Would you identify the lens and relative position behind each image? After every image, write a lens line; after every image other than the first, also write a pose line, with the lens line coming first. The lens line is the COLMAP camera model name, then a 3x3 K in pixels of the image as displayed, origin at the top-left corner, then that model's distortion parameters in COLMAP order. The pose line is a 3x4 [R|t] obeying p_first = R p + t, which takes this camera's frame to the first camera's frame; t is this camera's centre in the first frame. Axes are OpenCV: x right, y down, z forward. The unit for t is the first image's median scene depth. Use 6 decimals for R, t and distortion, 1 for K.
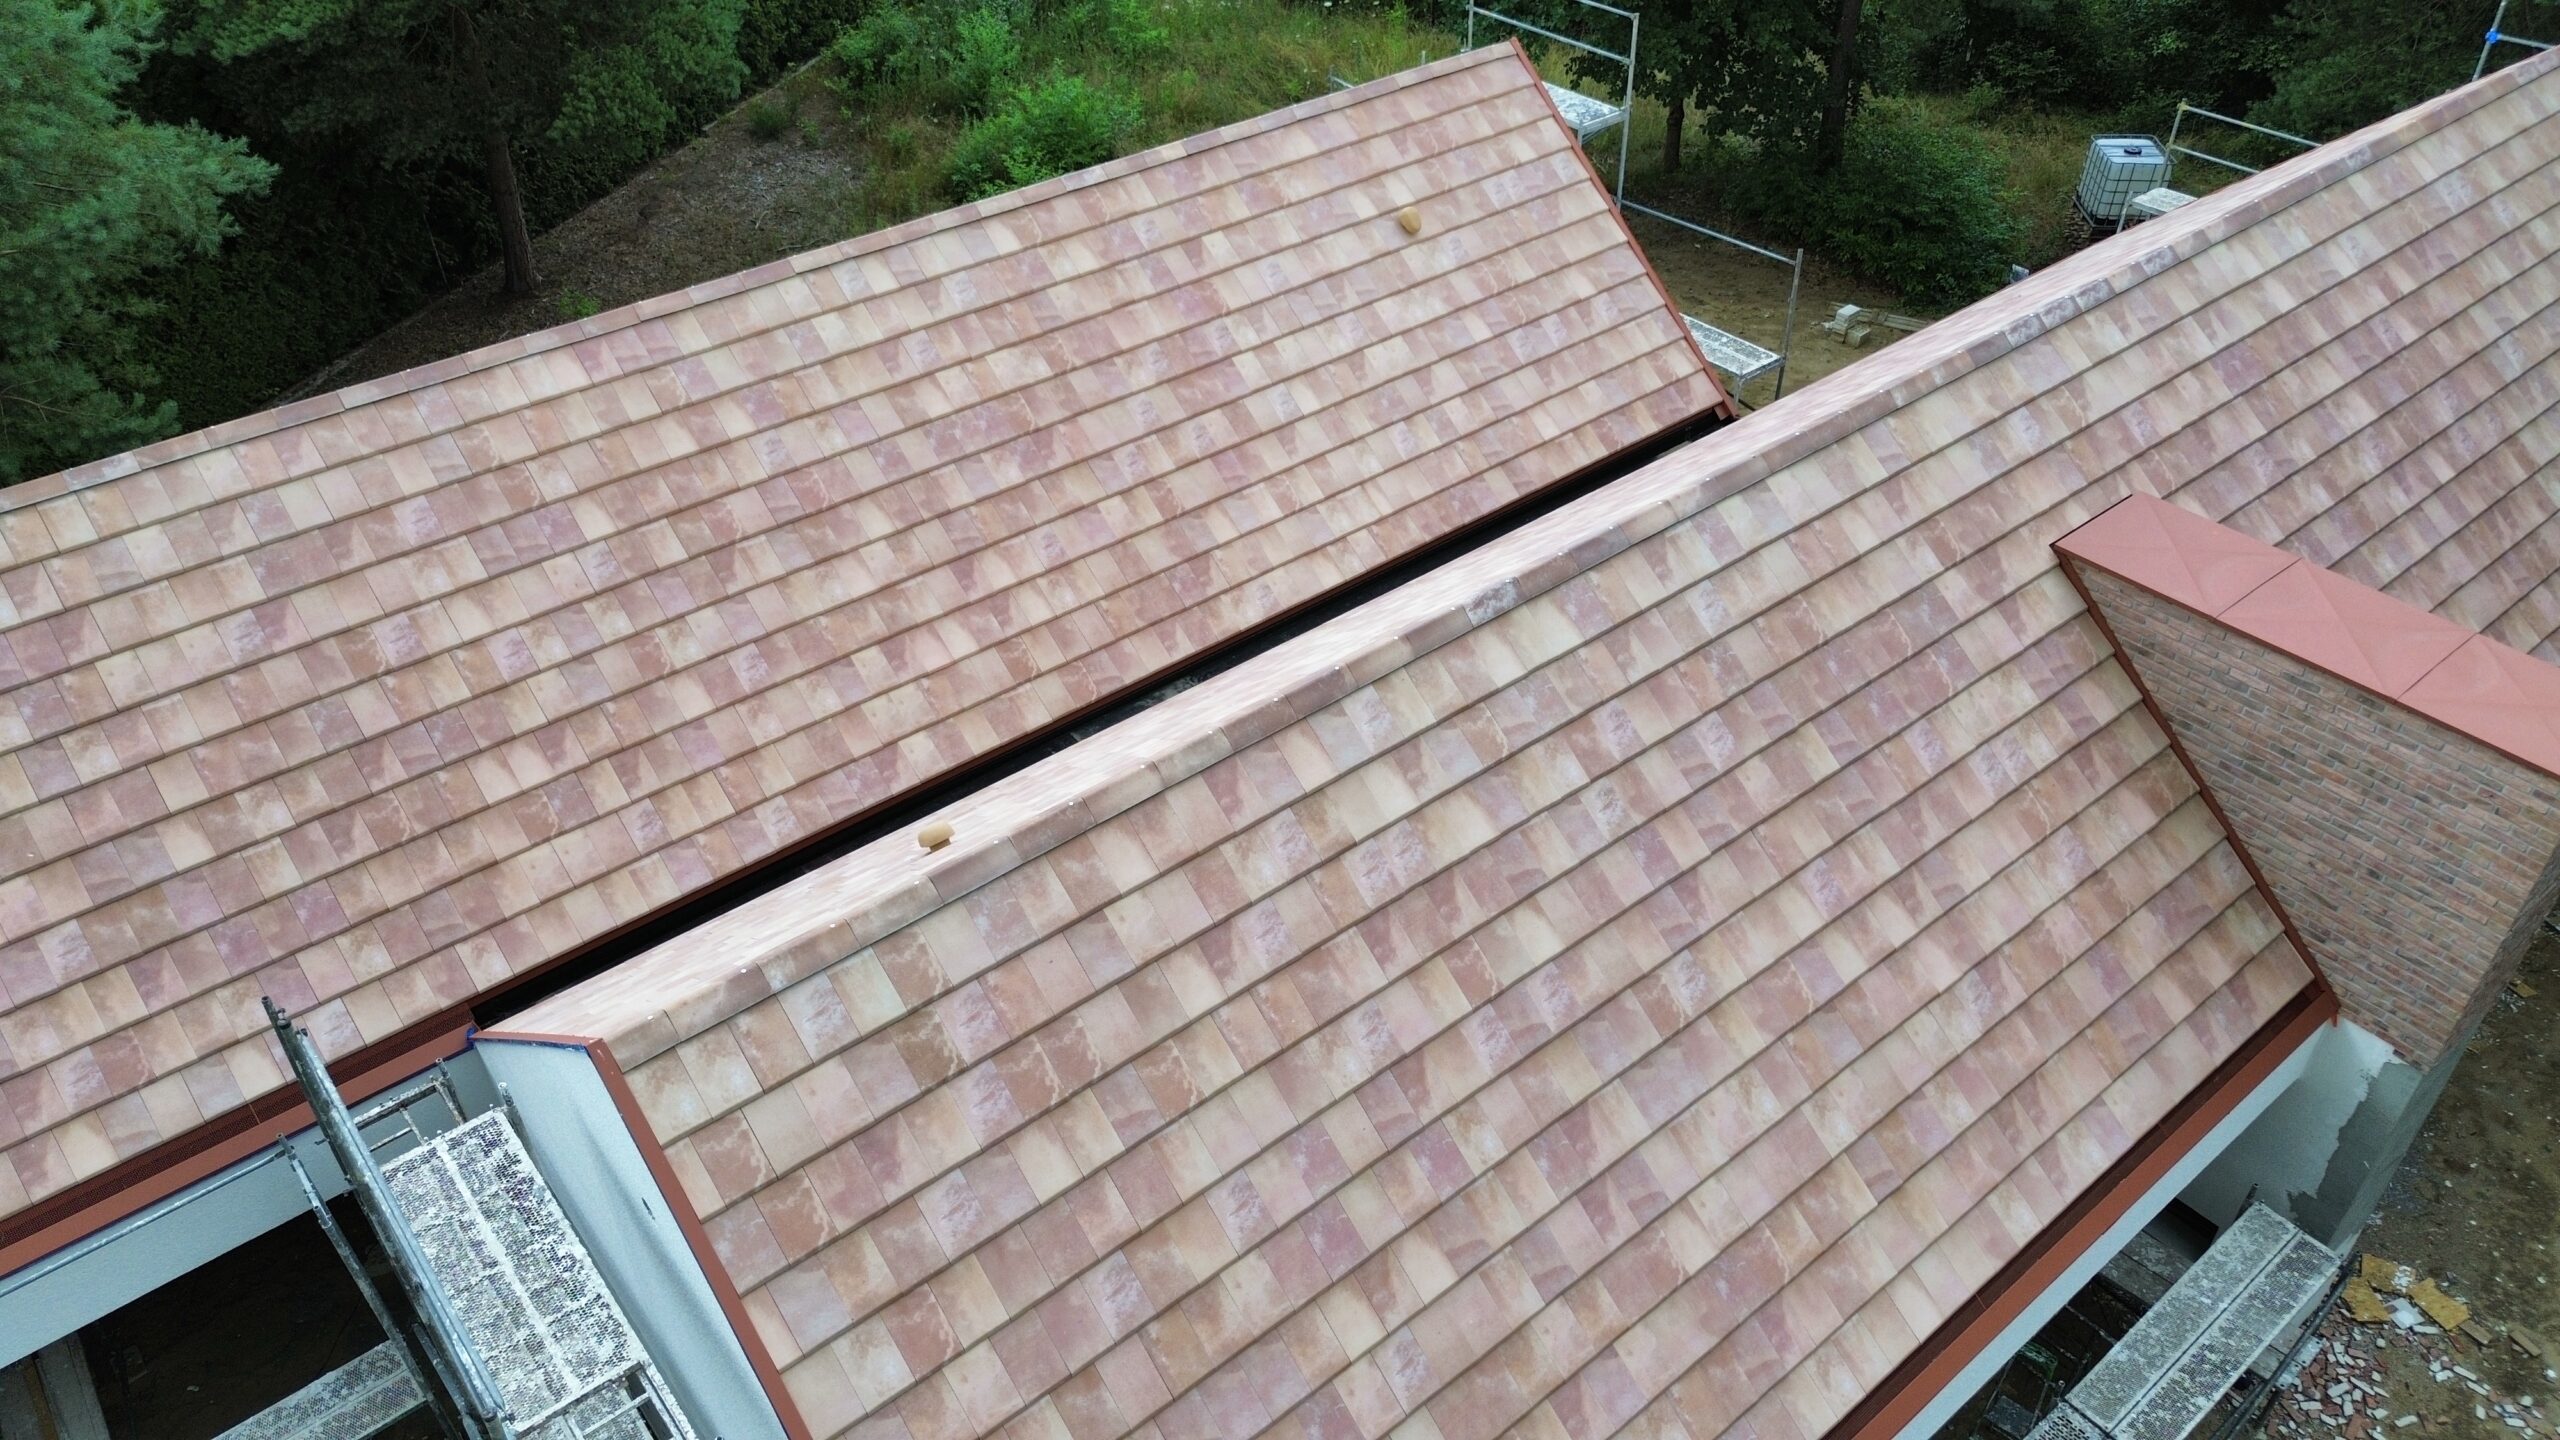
lens RADIAL K [[1809.6, 0, 1280.0], [0, 1809.6, 720.0], [0, 0, 1]] dist [0.081094, -0.082946]
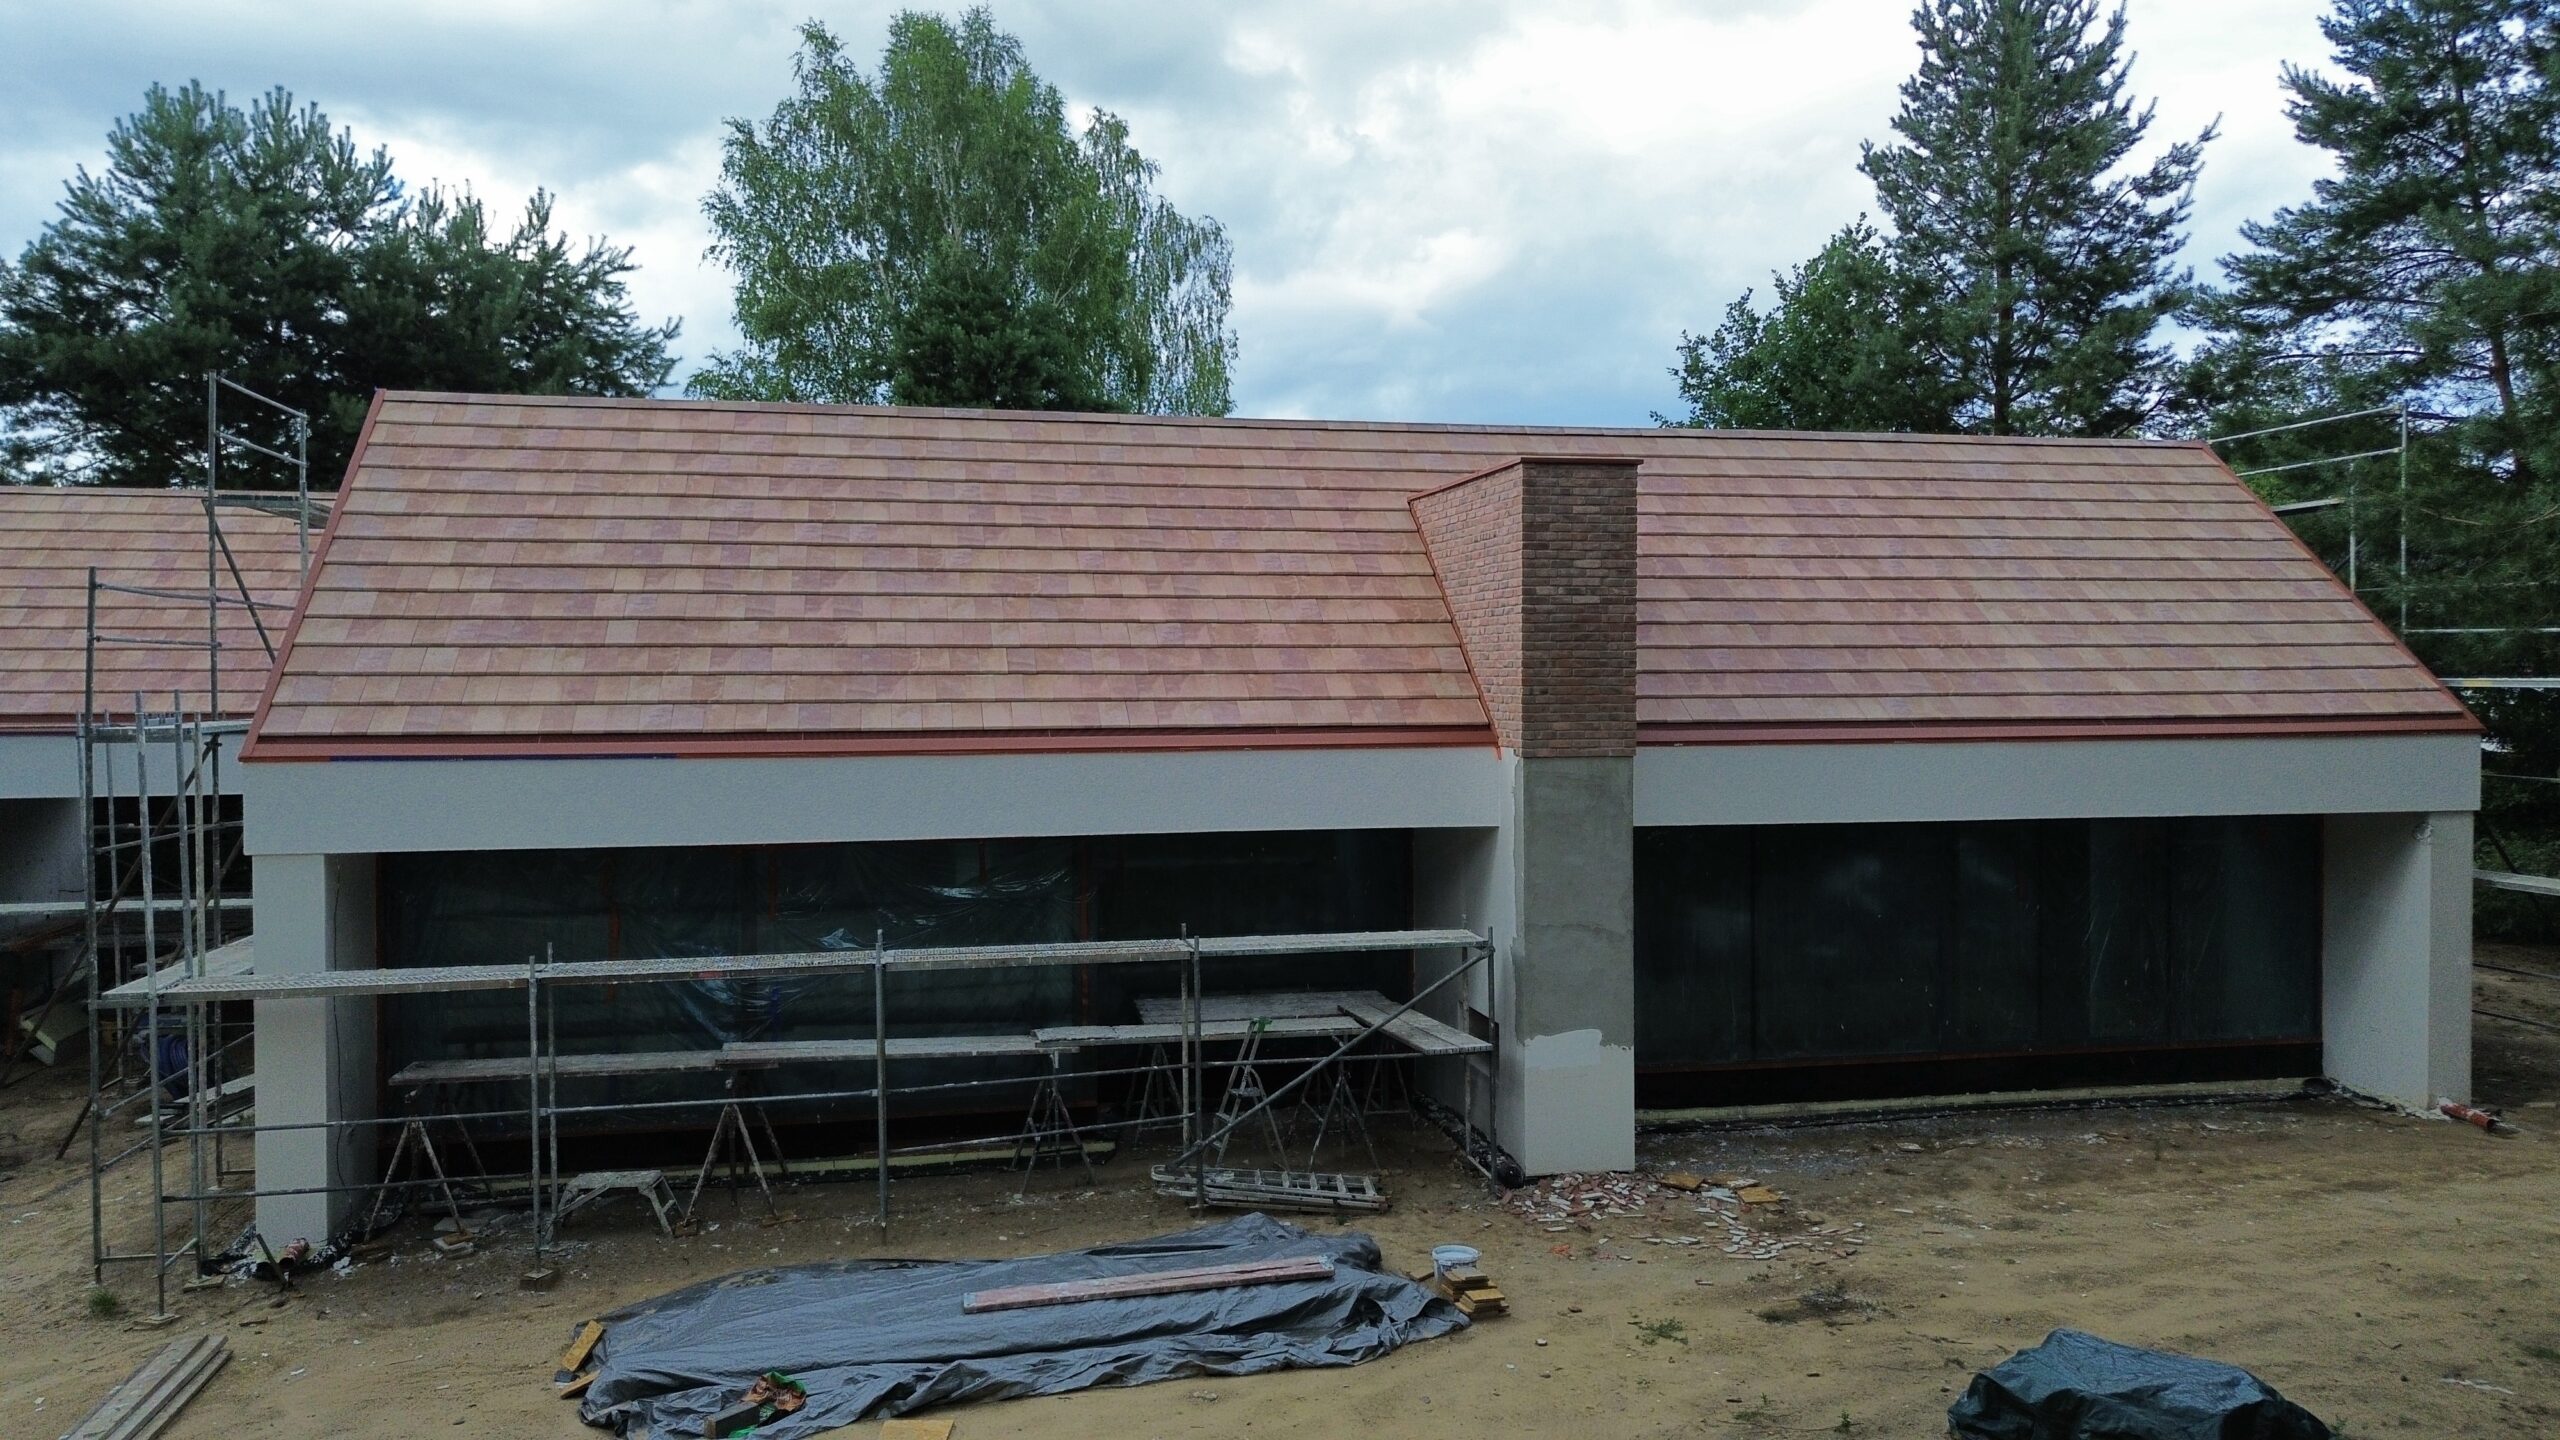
lens RADIAL K [[1809.6, 0, 1280.0], [0, 1809.6, 720.0], [0, 0, 1]] dist [0.081094, -0.082946]
pose [[0.889458, 0.020575, -0.456553, 1.021049], [-0.288880, 0.799413, -0.526770, 0.860544], [0.354136, 0.600429, 0.716988, 0.028634]]
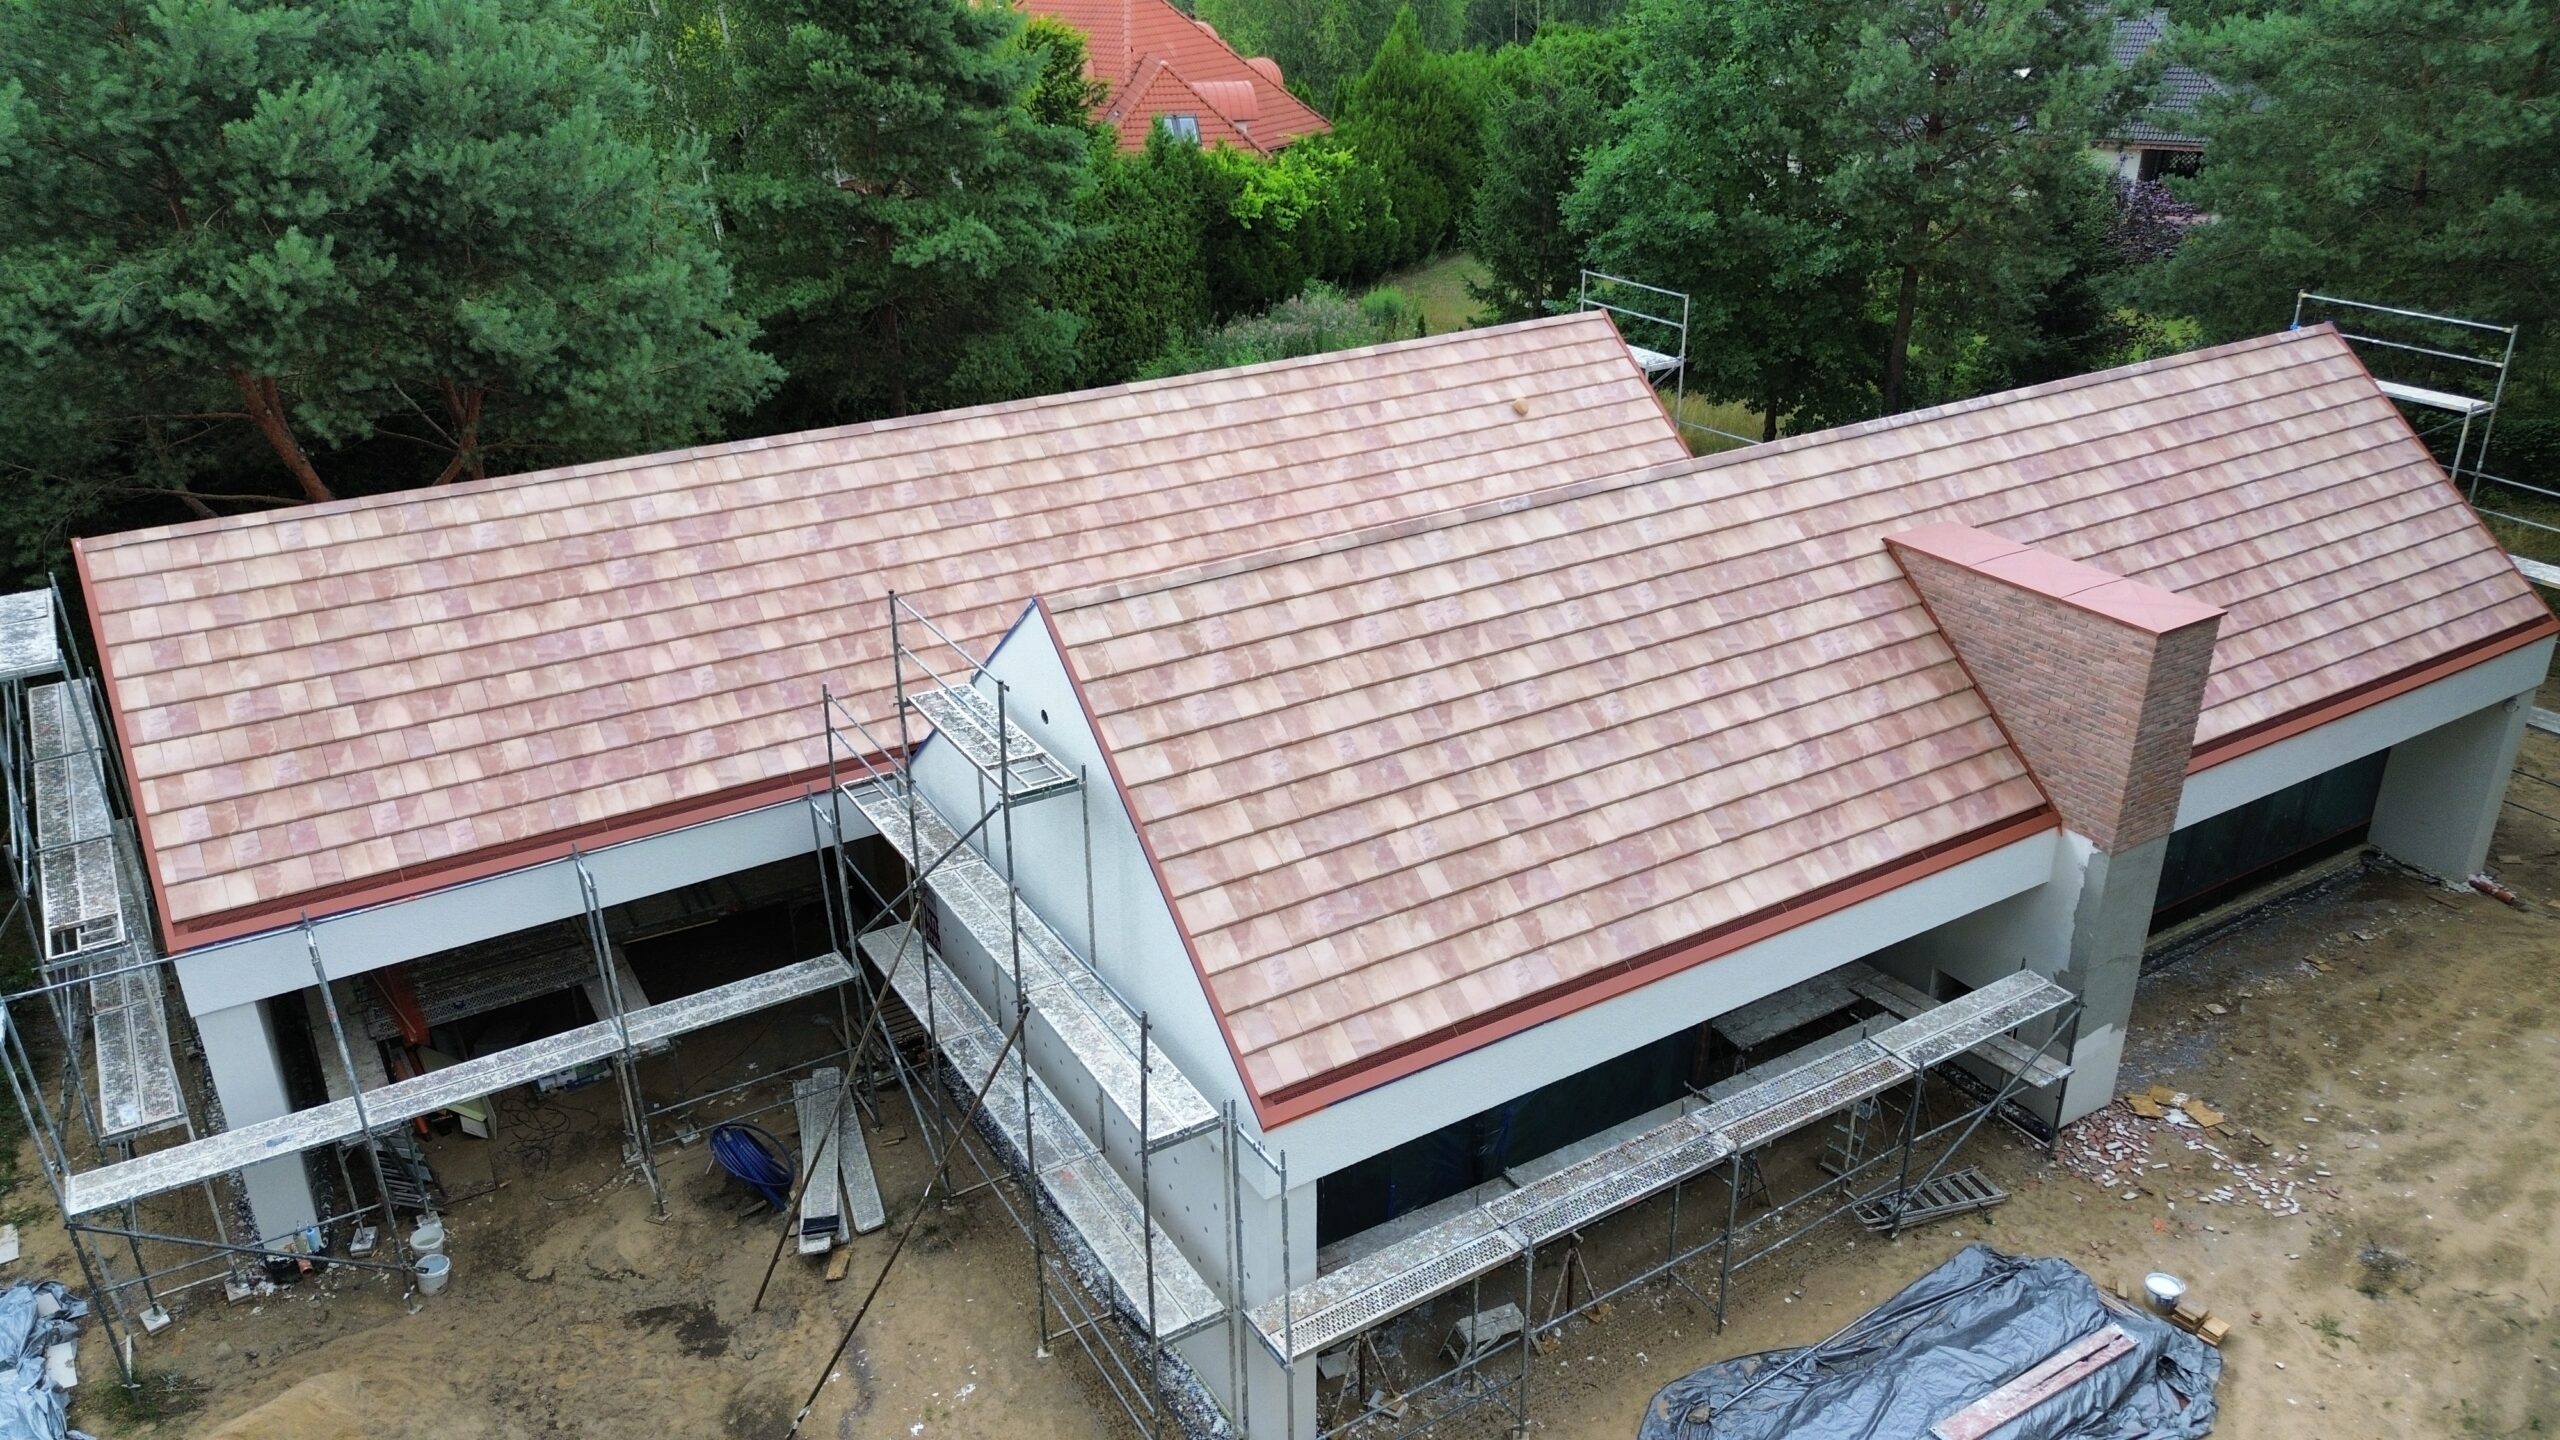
lens RADIAL K [[1809.6, 0, 1280.0], [0, 1809.6, 720.0], [0, 0, 1]] dist [0.081094, -0.082946]
pose [[0.991296, 0.058761, -0.117815, 0.094798], [-0.084659, 0.969829, -0.228615, 0.487555], [0.100827, 0.236599, 0.966362, -0.595117]]
